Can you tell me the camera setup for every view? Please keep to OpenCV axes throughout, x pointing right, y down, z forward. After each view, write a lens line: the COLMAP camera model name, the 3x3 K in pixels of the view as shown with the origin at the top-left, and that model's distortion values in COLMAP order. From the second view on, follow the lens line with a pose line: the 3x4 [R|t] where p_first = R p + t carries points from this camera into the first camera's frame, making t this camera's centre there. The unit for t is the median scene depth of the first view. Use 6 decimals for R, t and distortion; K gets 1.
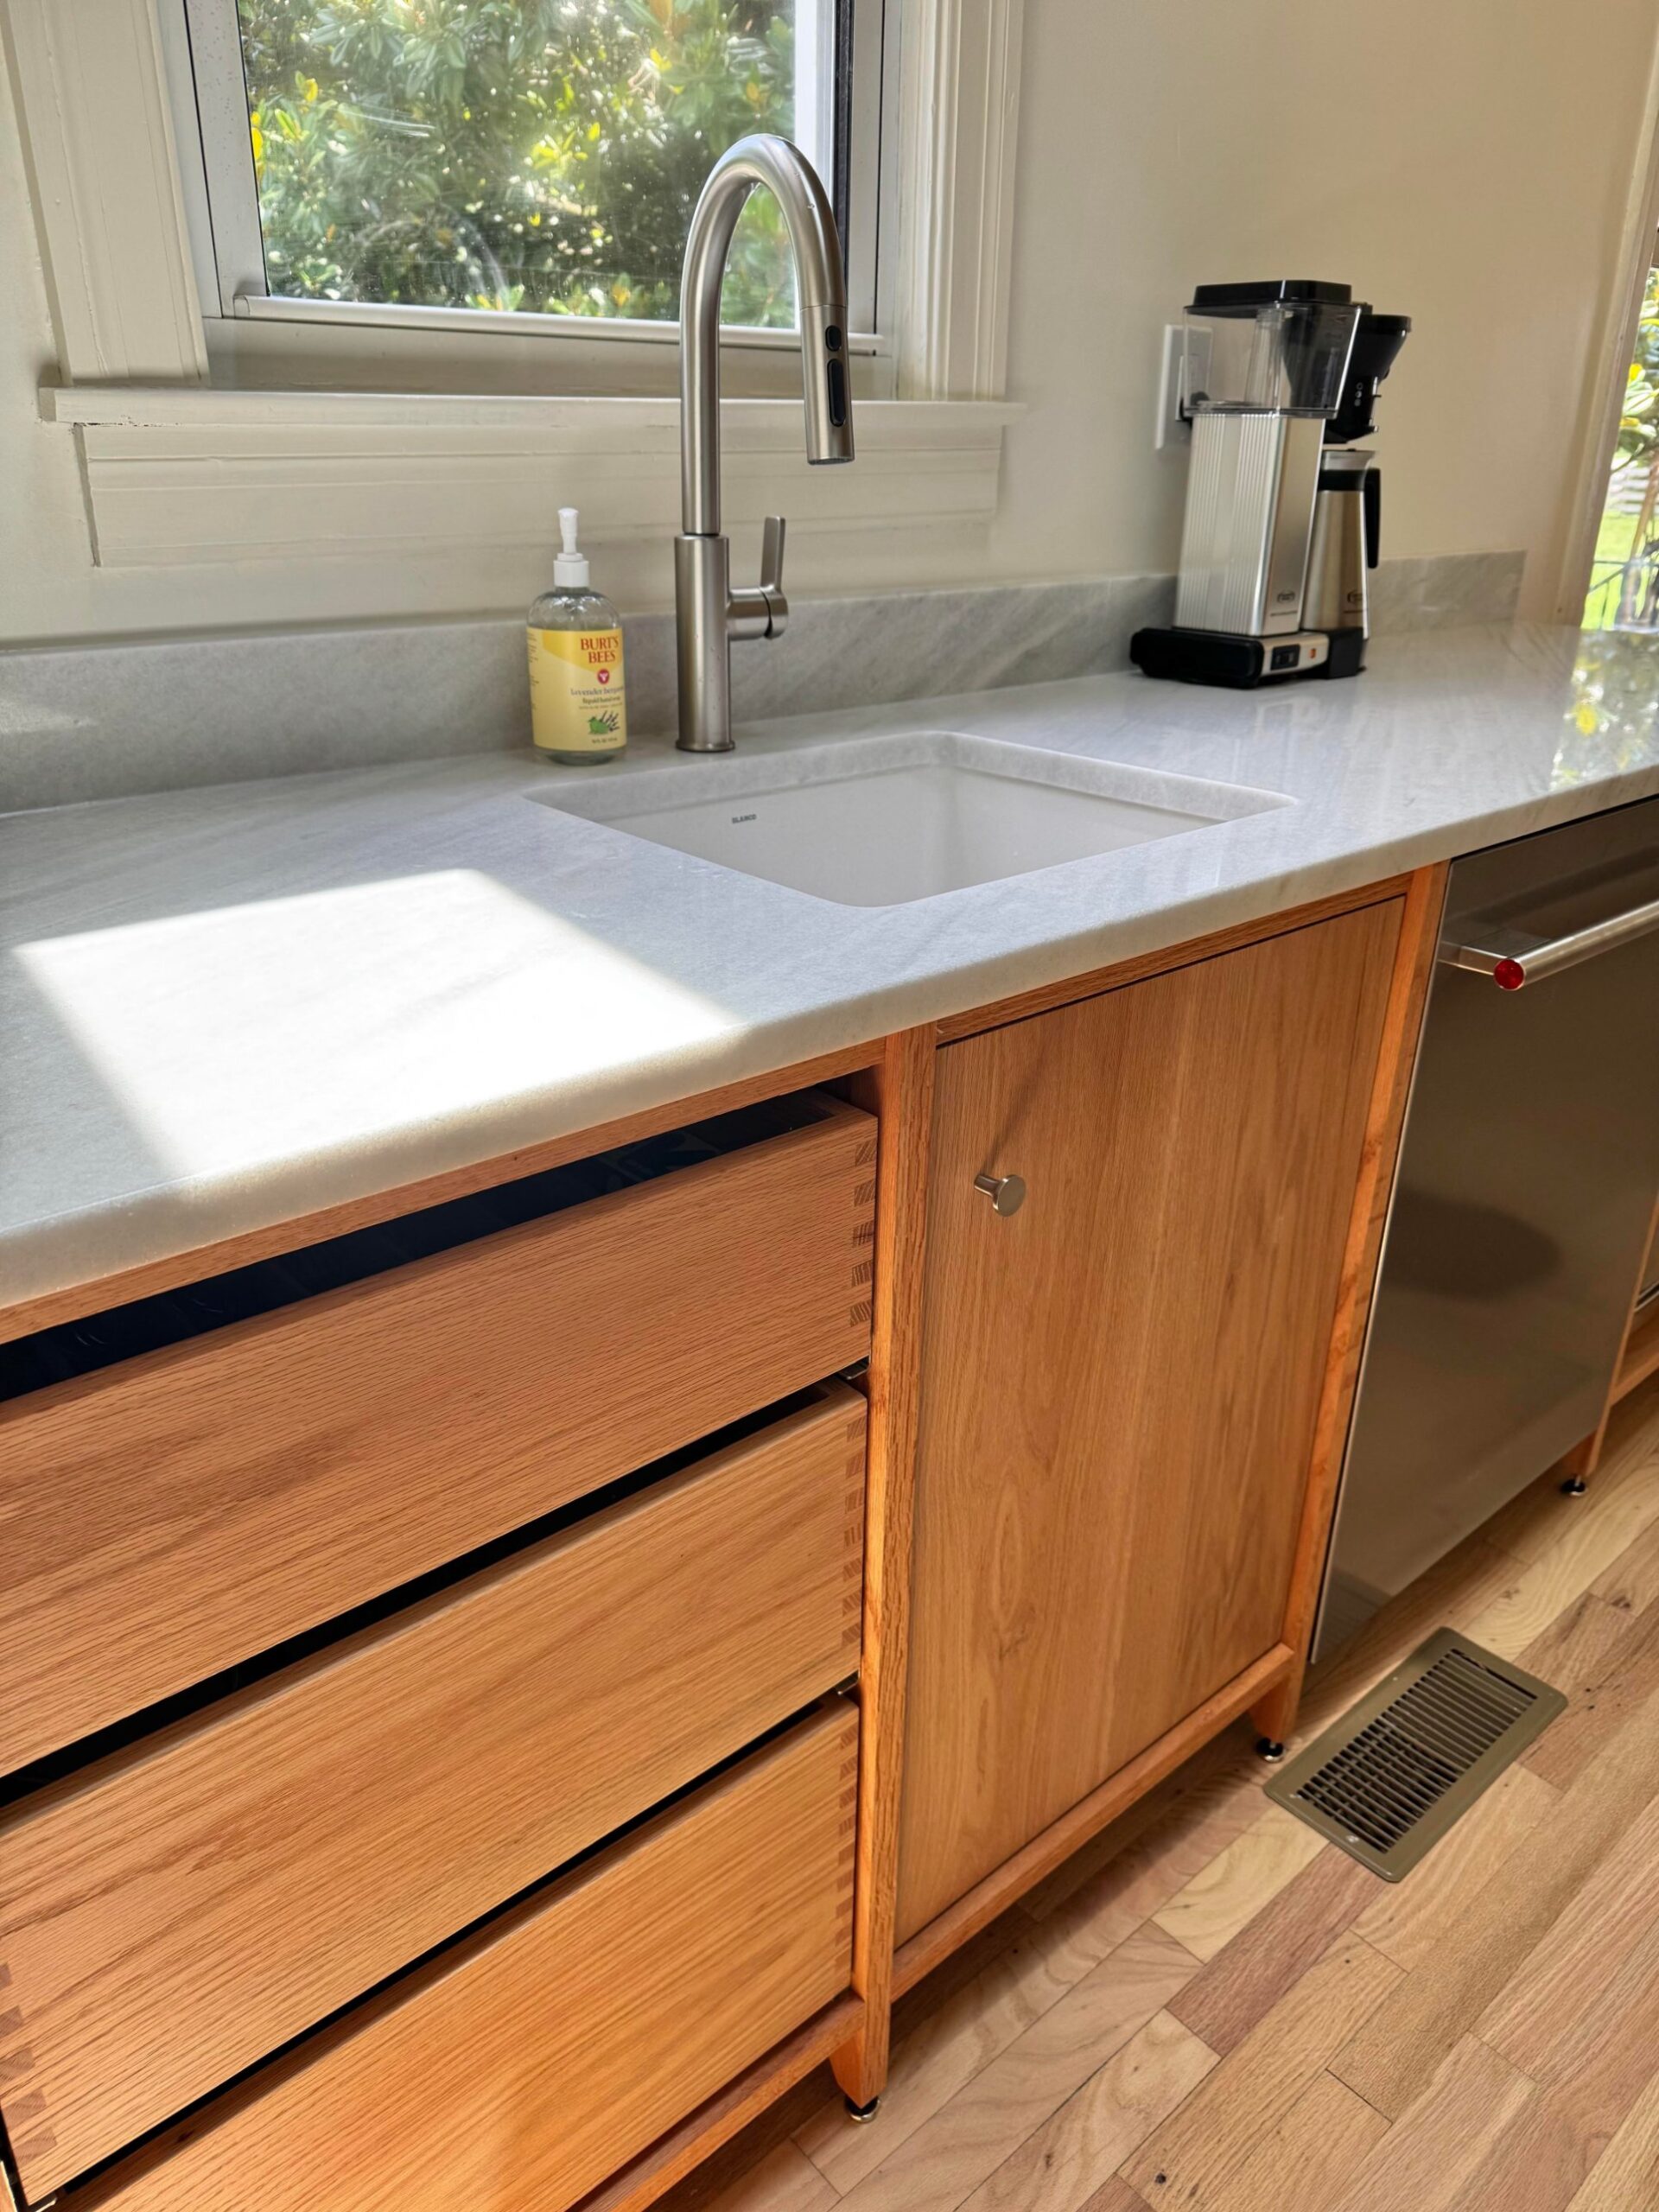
lens RADIAL K [[1585.6, 0, 829.5], [0, 1585.6, 1106.0], [0, 0, 1]] dist [0.007602, -0.008906]
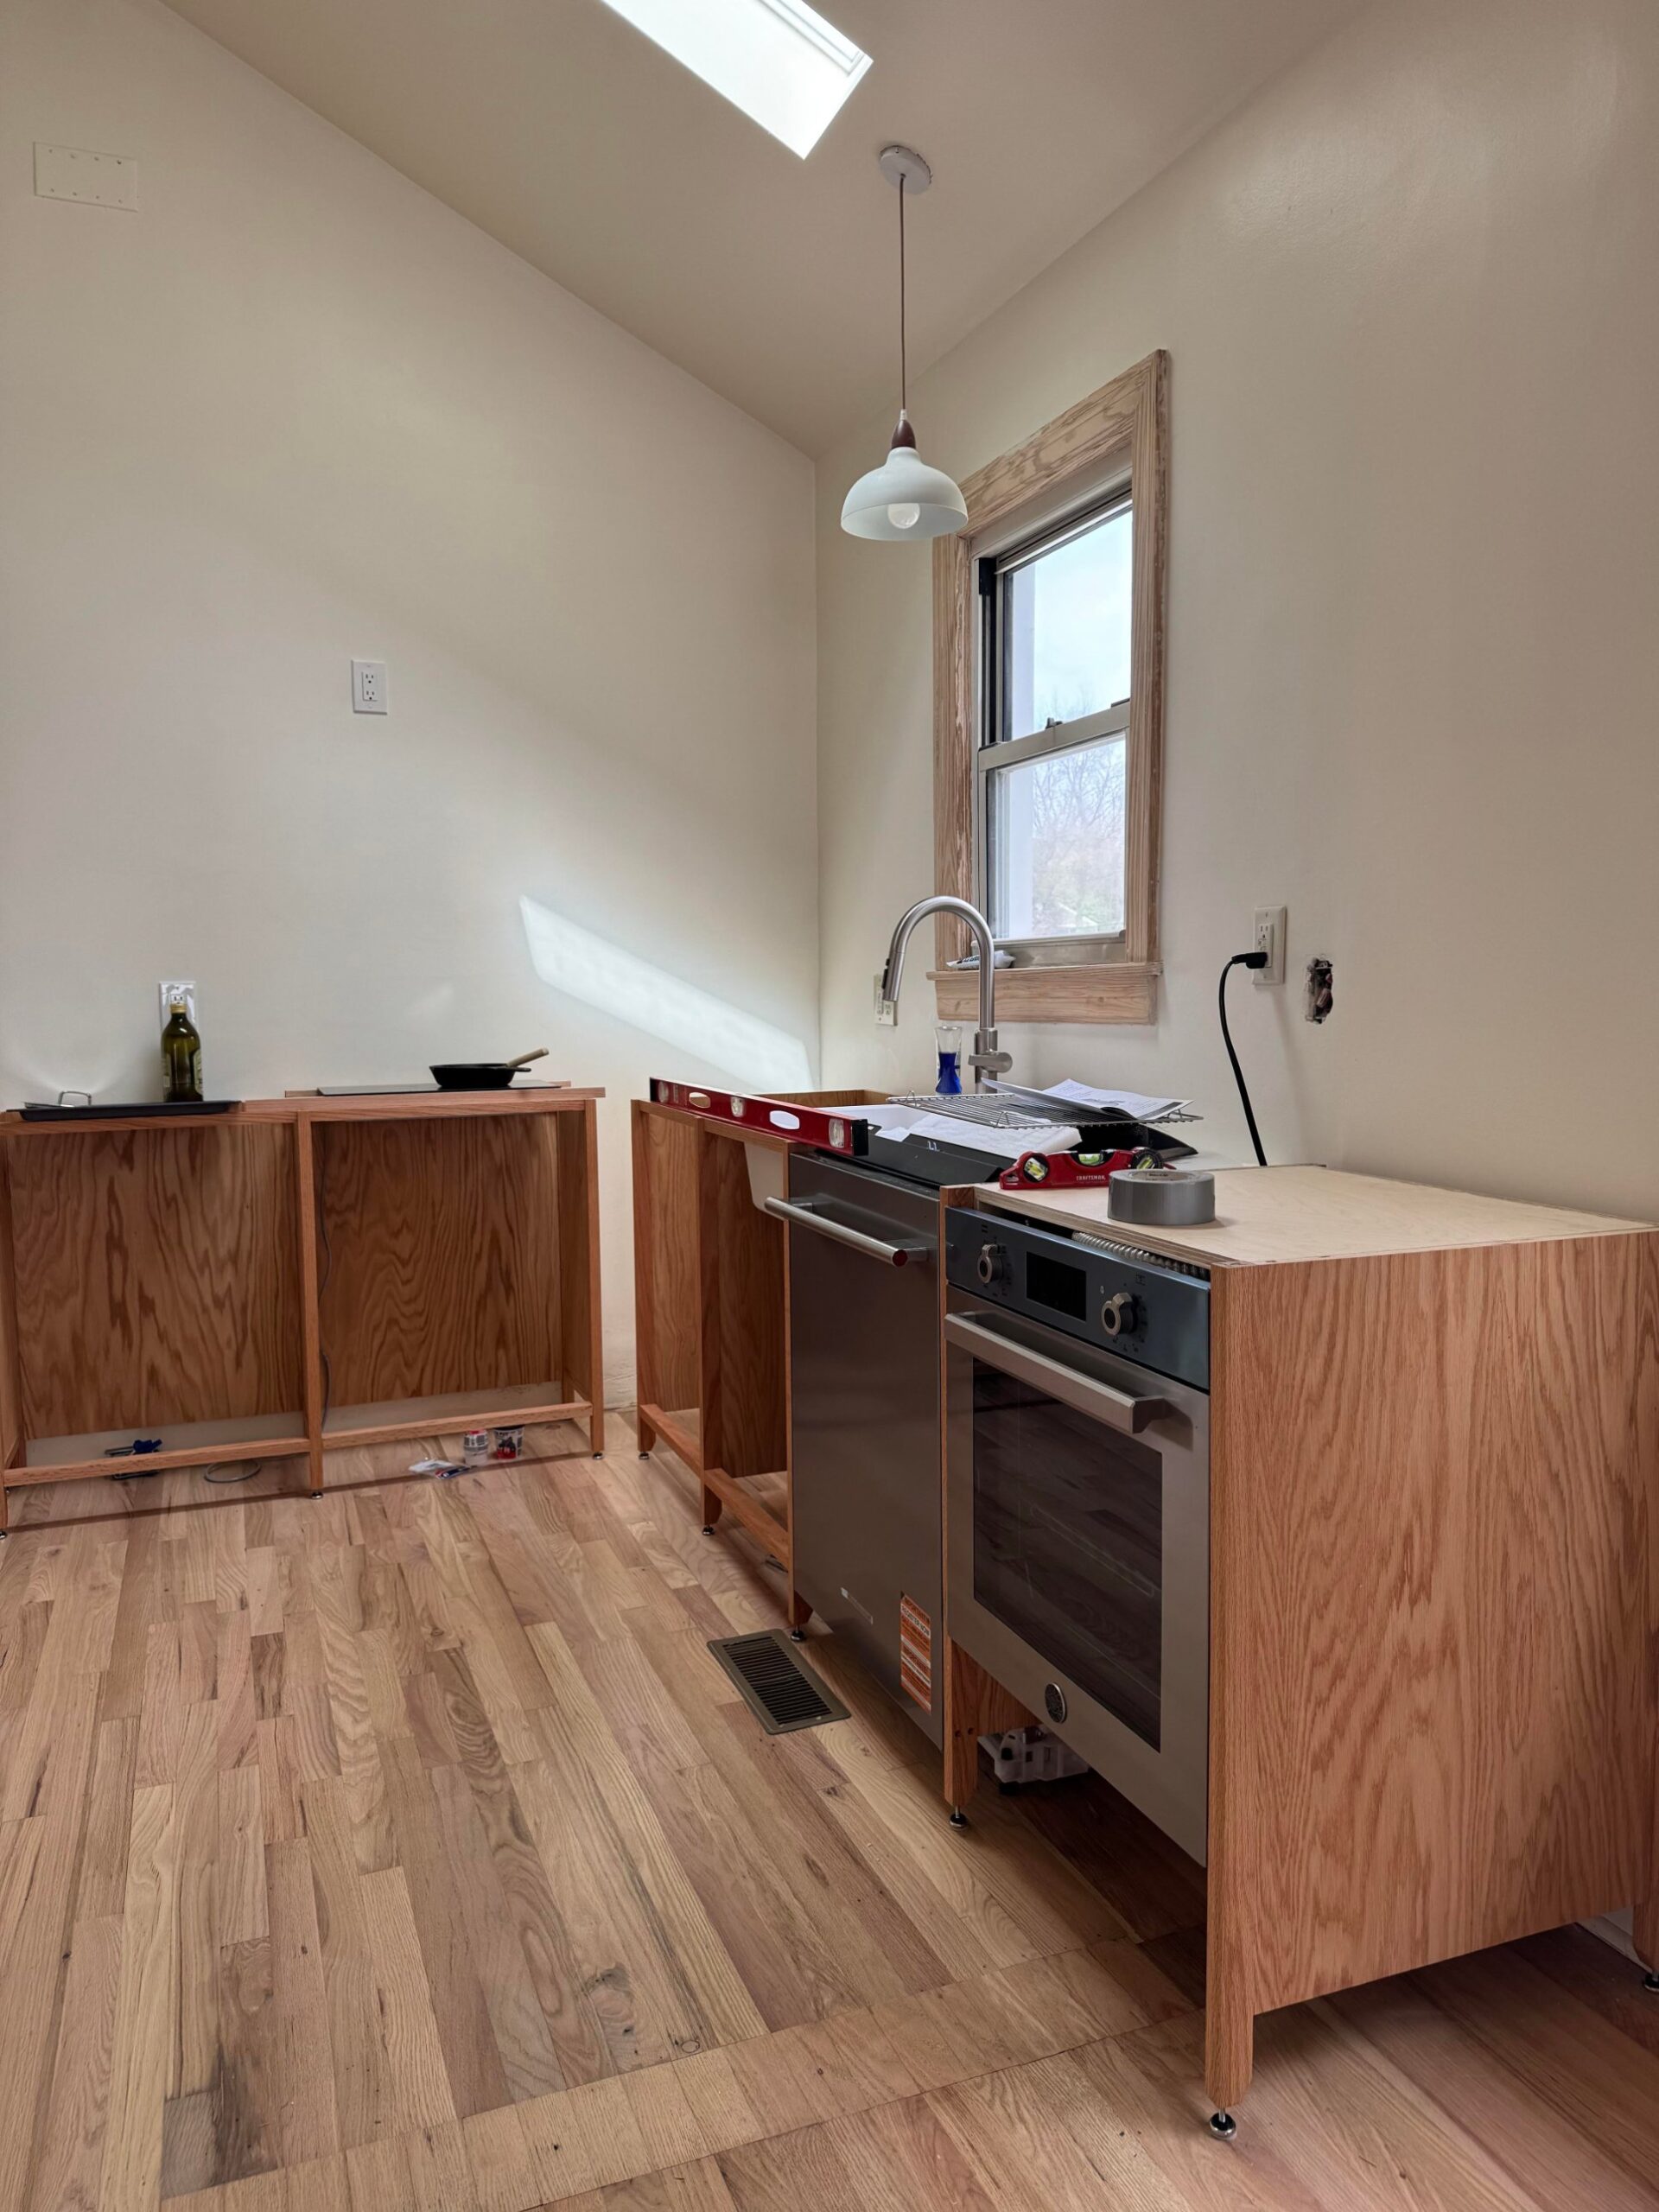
lens RADIAL K [[1533.1, 0, 841.5], [0, 1533.1, 1113.1], [0, 0, 1]] dist [0.049828, -0.068512]
pose [[-0.342895, 0.074504, -0.936414, 2.187600], [-0.368415, 0.906320, 0.207015, -0.616421], [0.864114, 0.415973, -0.283325, 1.499410]]
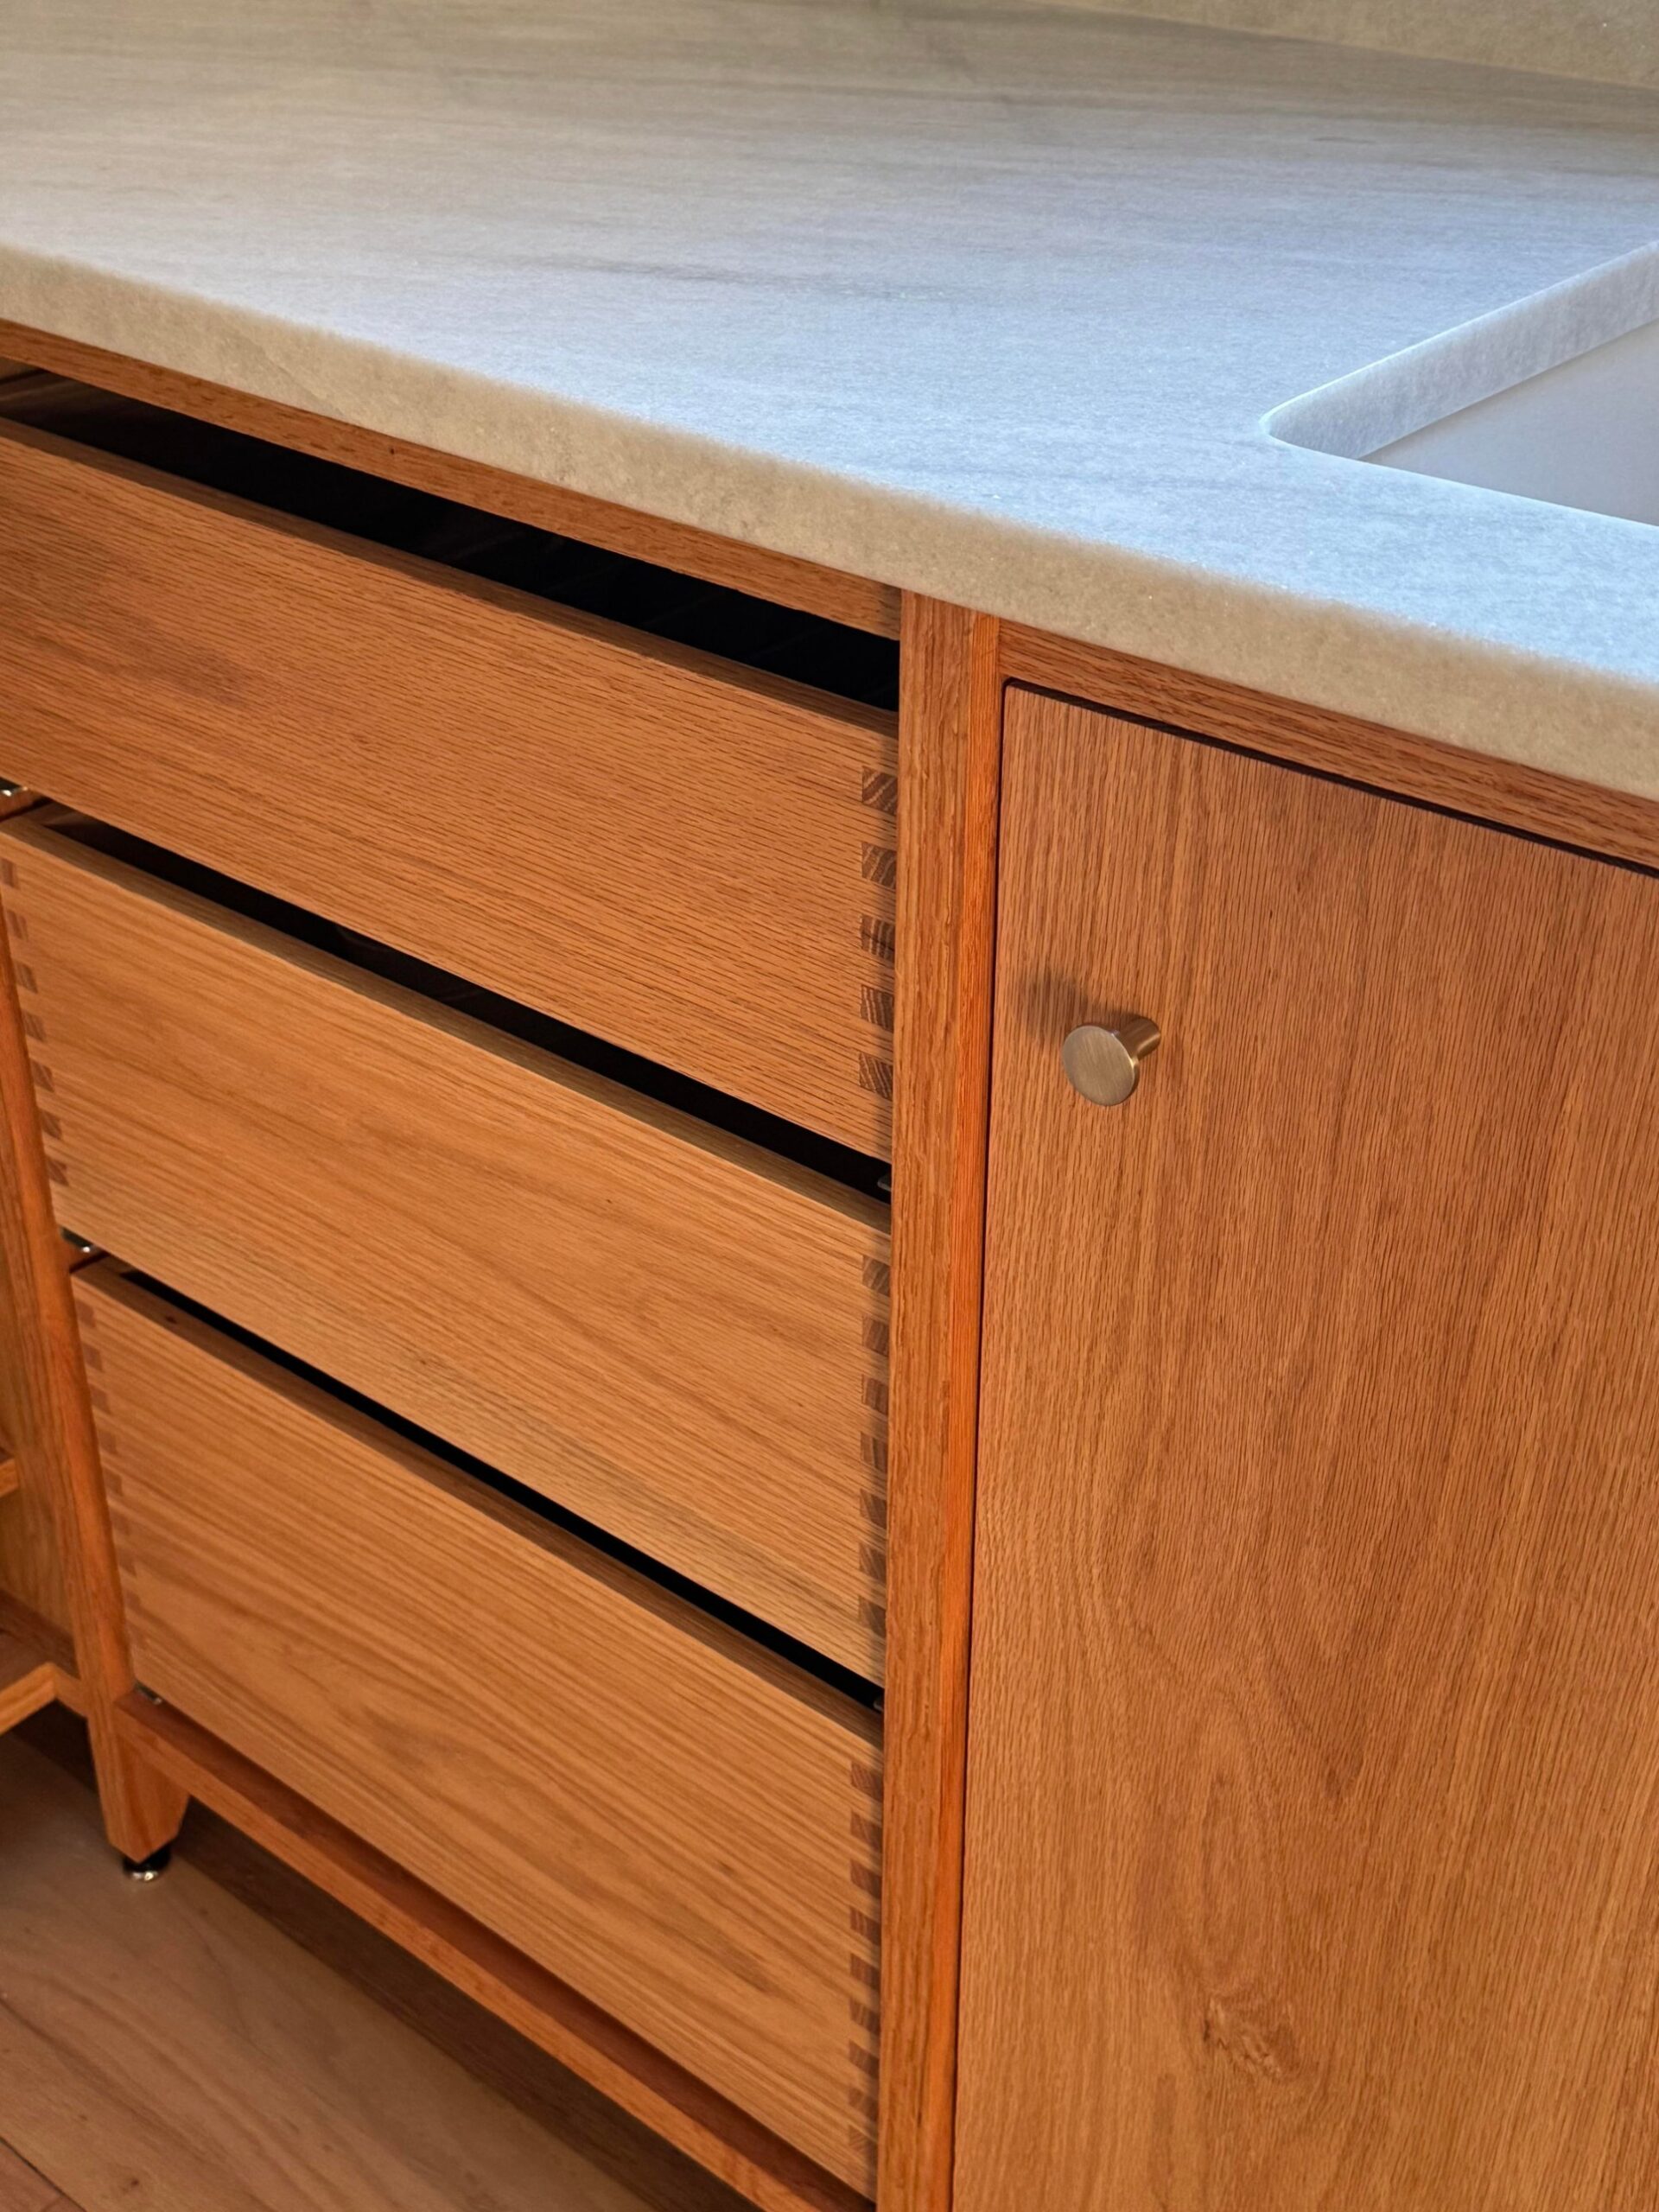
lens RADIAL K [[2669.0, 0, 829.5], [0, 2669.0, 1106.0], [0, 0, 1]] dist [0.025930, 0.017676]
pose [[0.139147, 0.503070, -0.852970, 0.569425], [-0.386915, 0.820501, 0.420802, -0.174076], [0.911556, 0.271473, 0.308816, 0.472566]]
